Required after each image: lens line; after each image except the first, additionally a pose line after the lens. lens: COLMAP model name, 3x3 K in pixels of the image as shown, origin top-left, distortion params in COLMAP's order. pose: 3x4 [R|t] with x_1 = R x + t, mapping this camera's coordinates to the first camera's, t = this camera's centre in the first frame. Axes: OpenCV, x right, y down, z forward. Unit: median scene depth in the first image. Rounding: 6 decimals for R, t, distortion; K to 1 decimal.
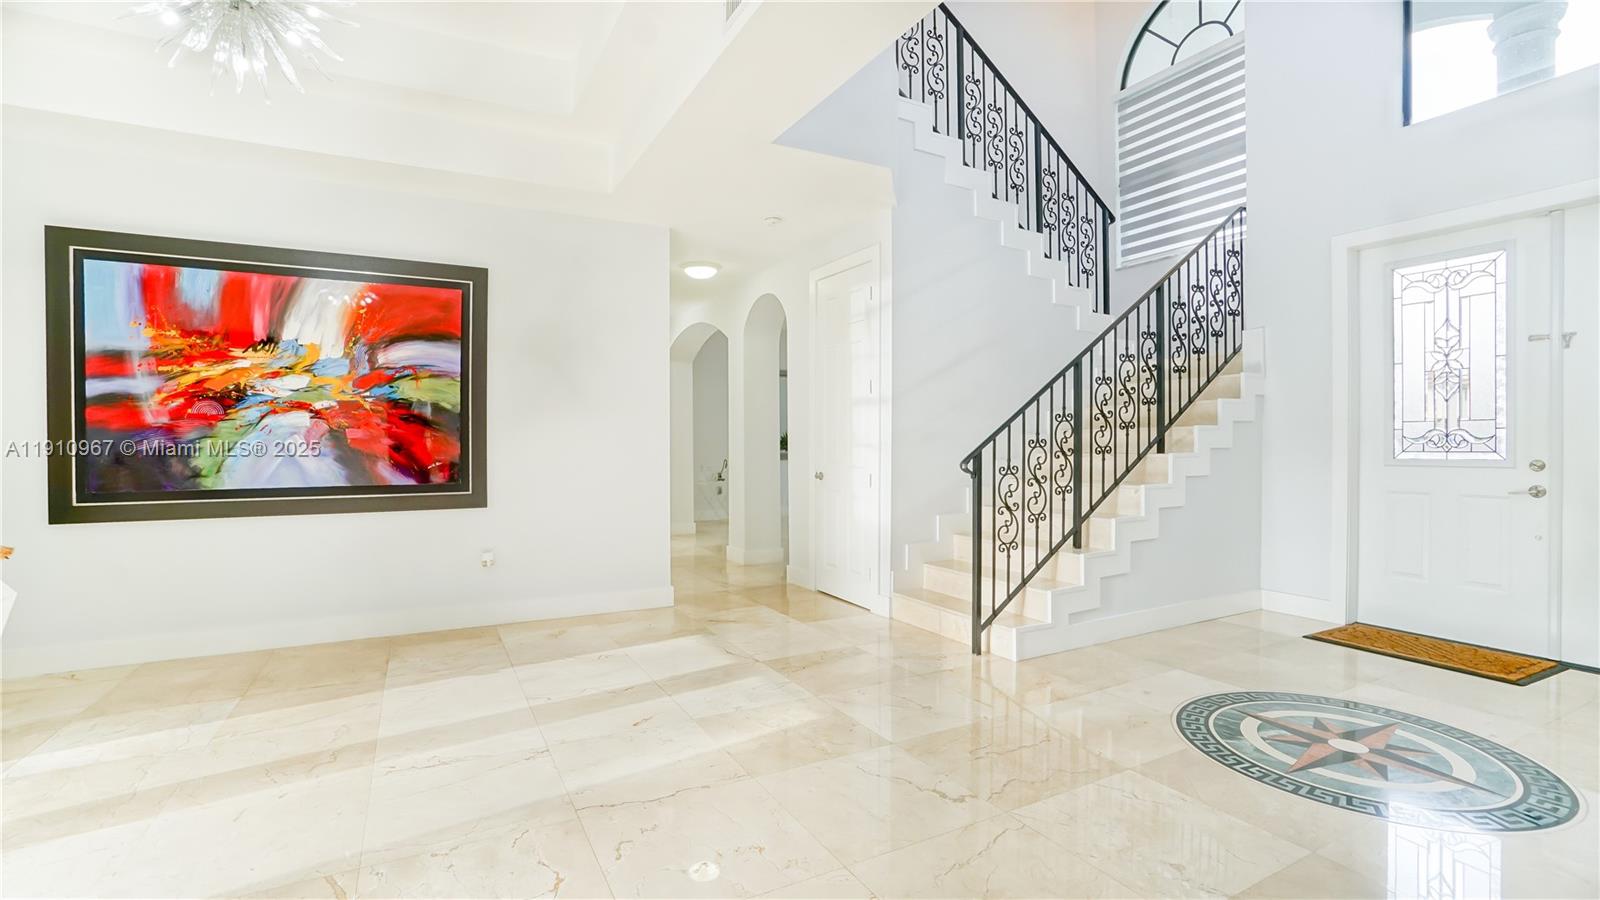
lens RADIAL K [[703.7, 0, 786.9], [0, 703.7, 447.8], [0, 0, 1]] dist [-0.052795, 0.021504]
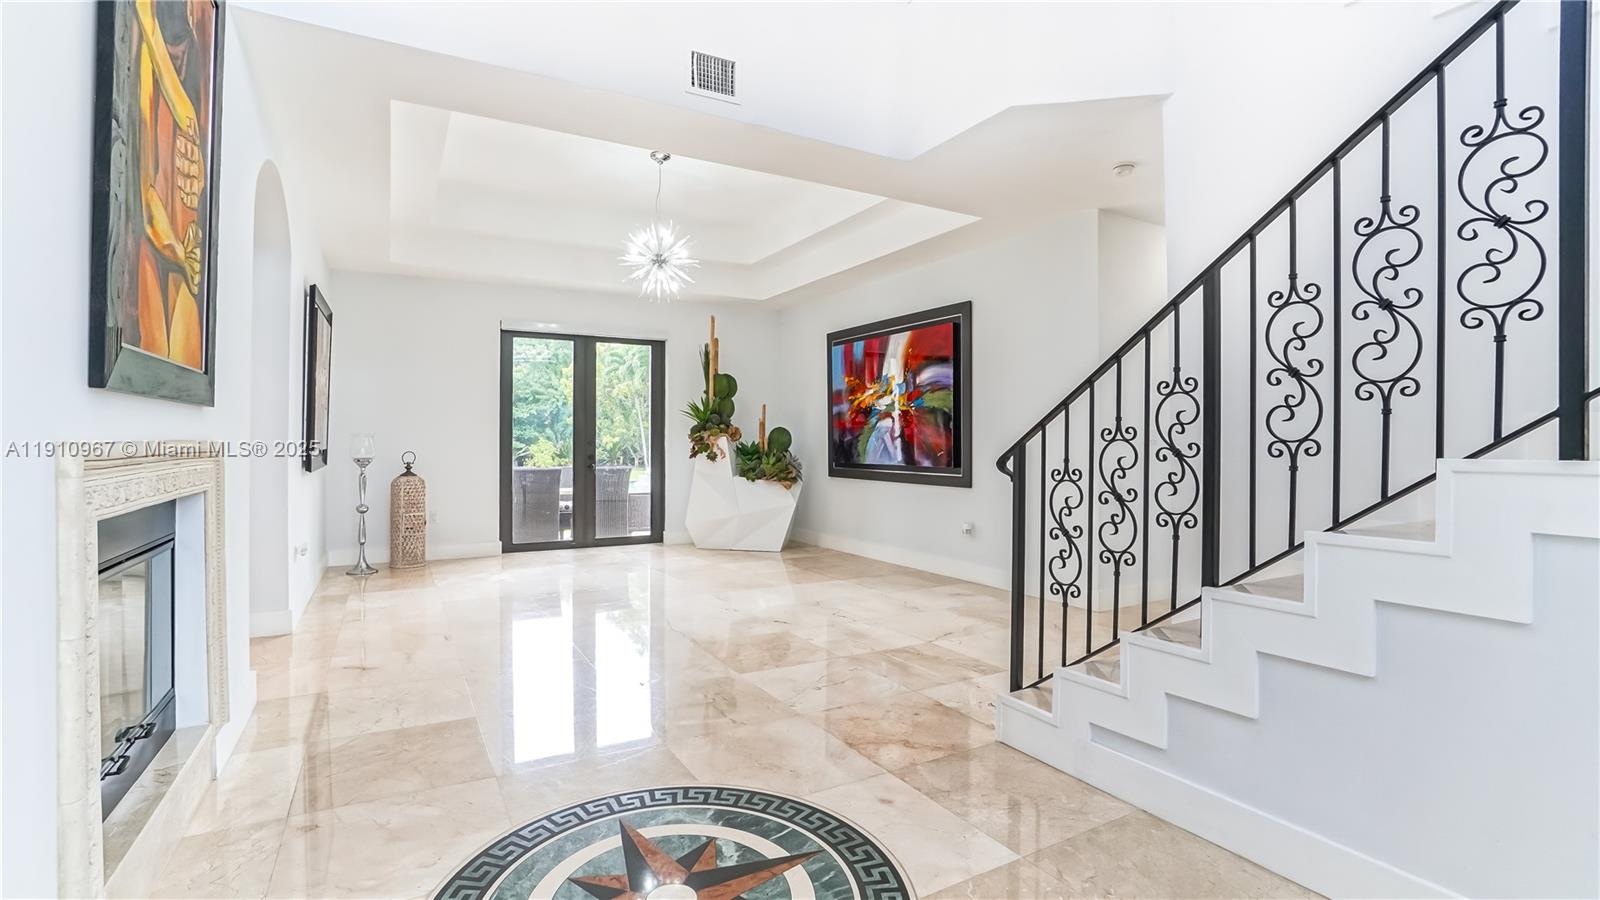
lens RADIAL K [[703.7, 0, 786.9], [0, 703.7, 447.8], [0, 0, 1]] dist [-0.052795, 0.021504]
pose [[0.045442, 0.011289, -0.998903, 0.967021], [-0.013898, 0.999847, 0.010668, 0.002990], [0.998870, 0.013398, 0.045592, 0.706659]]
